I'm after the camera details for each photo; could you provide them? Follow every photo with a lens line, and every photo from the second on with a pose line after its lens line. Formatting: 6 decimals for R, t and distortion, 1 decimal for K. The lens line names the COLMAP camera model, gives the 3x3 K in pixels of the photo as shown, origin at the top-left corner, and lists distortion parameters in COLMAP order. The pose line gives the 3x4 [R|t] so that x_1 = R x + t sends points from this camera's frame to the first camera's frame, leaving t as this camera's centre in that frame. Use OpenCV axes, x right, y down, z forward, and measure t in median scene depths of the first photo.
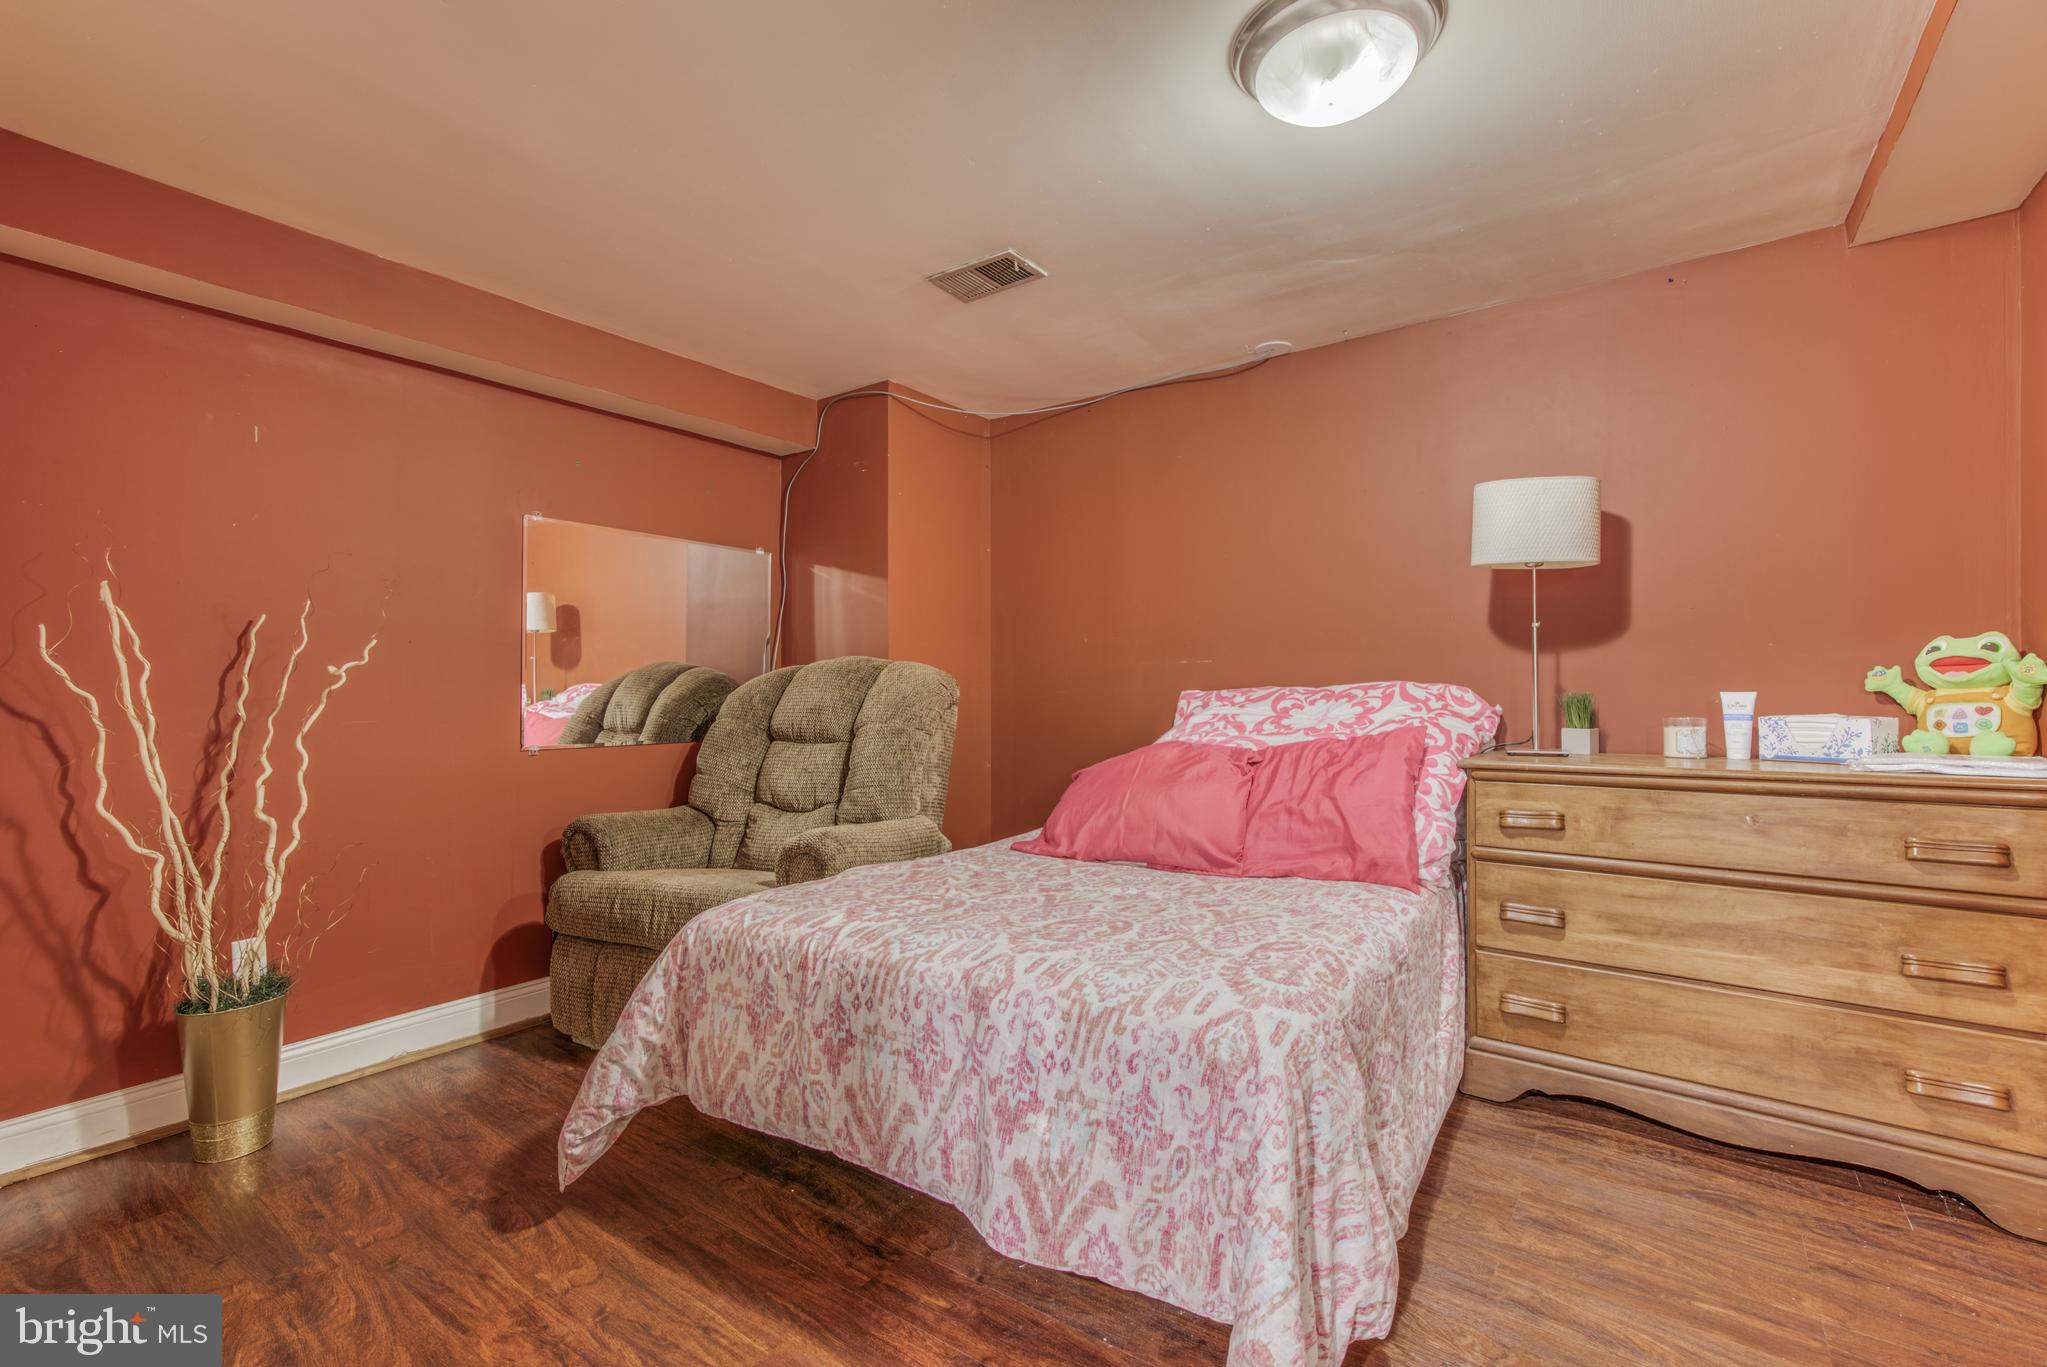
lens RADIAL K [[931.6, 0, 996.8], [0, 931.6, 681.4], [0, 0, 1]] dist [-0.015211, 0.013674]
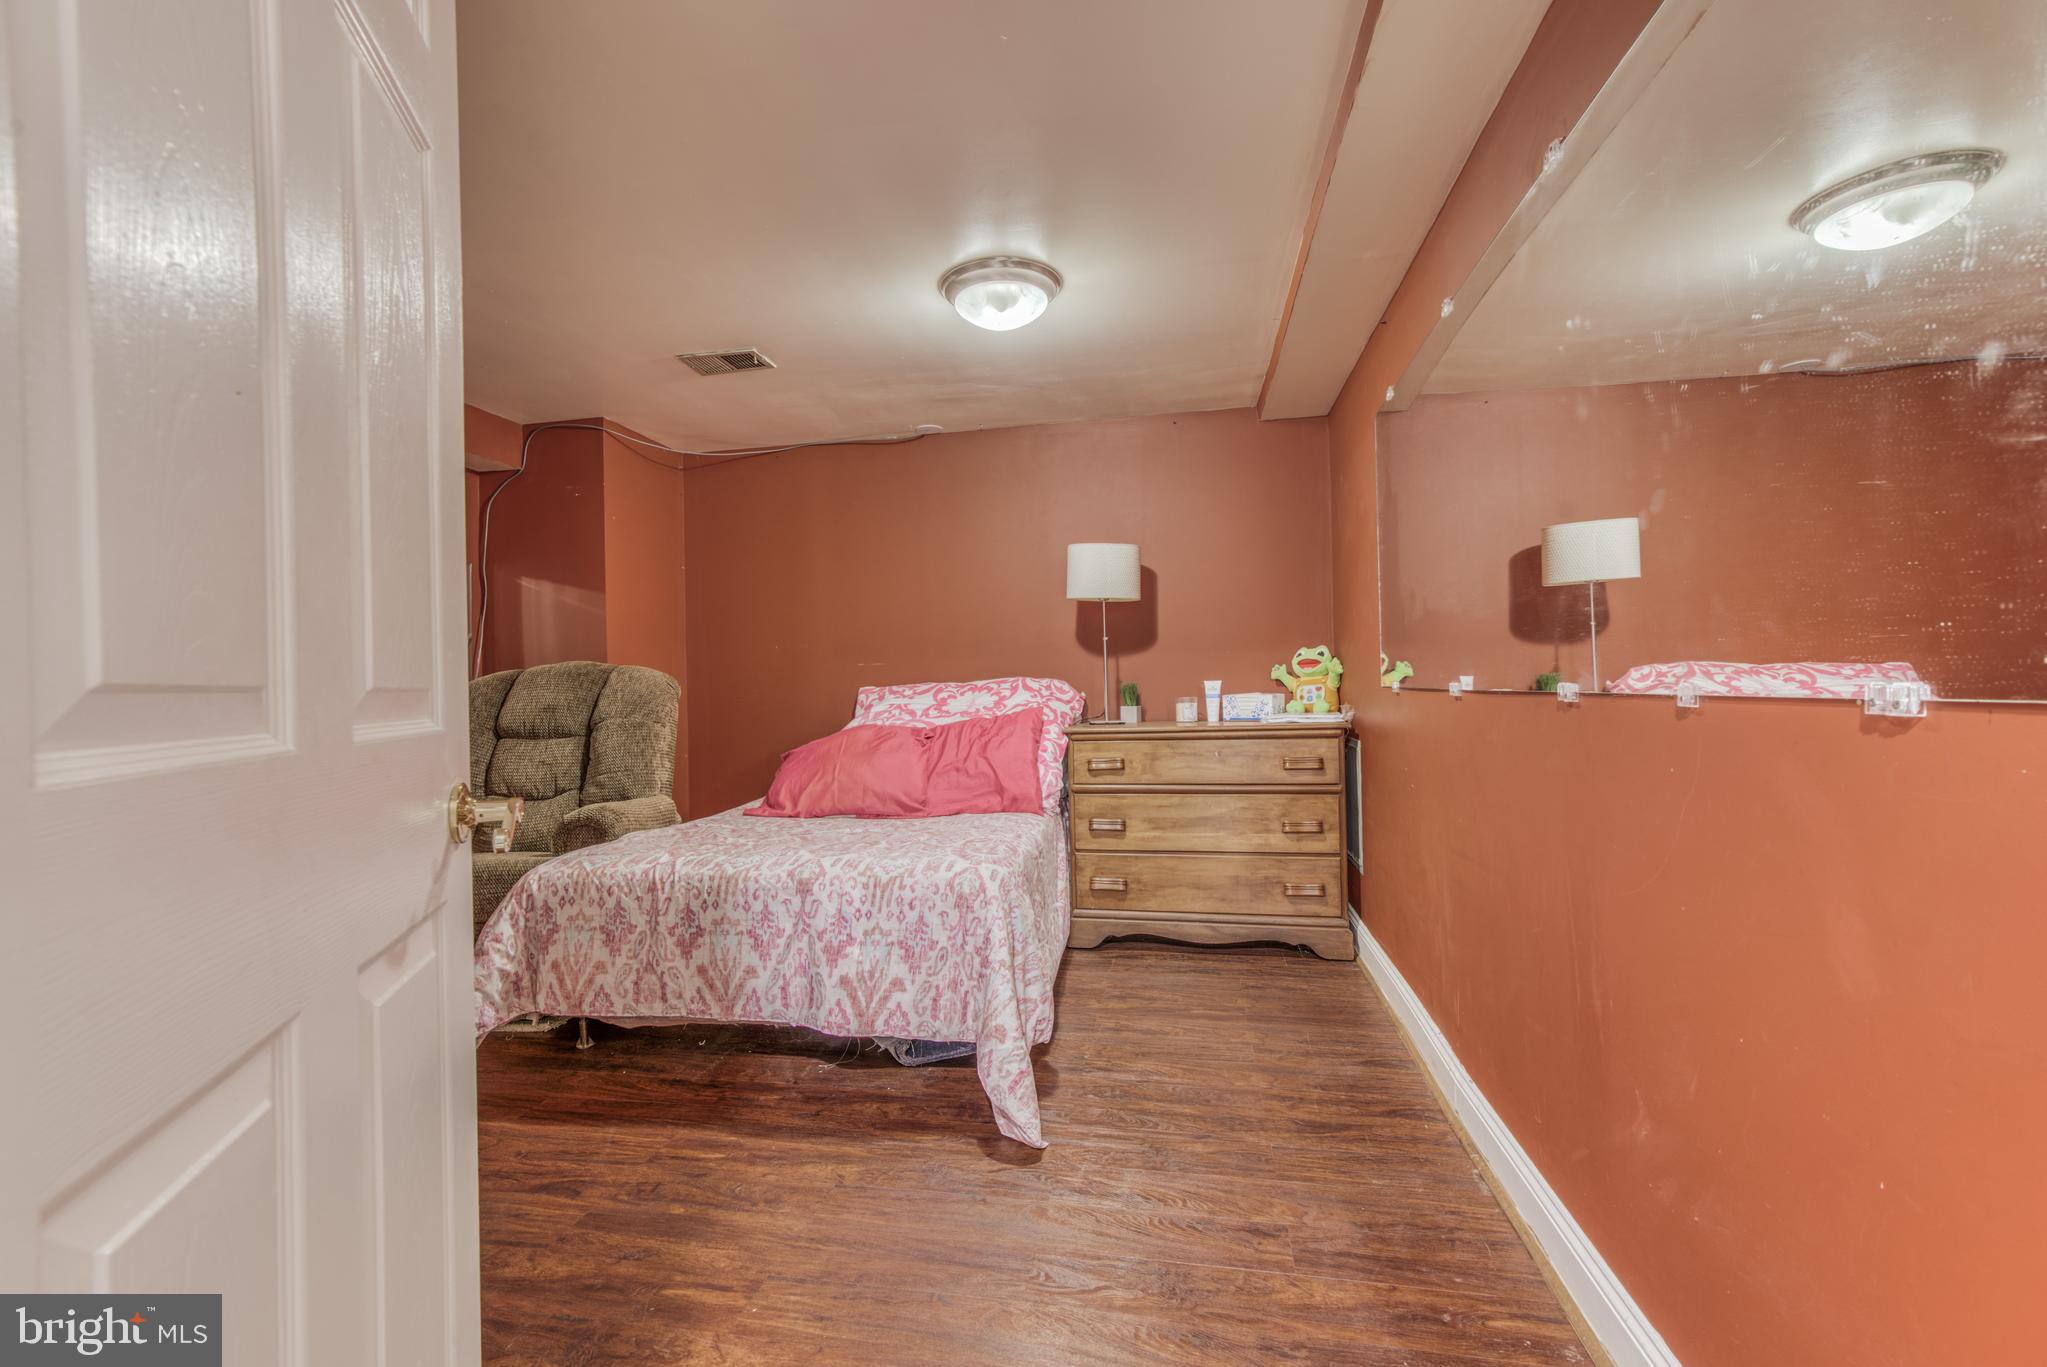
lens RADIAL K [[931.6, 0, 996.8], [0, 931.6, 681.4], [0, 0, 1]] dist [-0.015211, 0.013674]
pose [[0.909190, -0.013220, 0.416171, -0.287373], [0.014416, 0.999896, 0.000269, 0.007864], [-0.416131, 0.005755, 0.909286, -0.415657]]
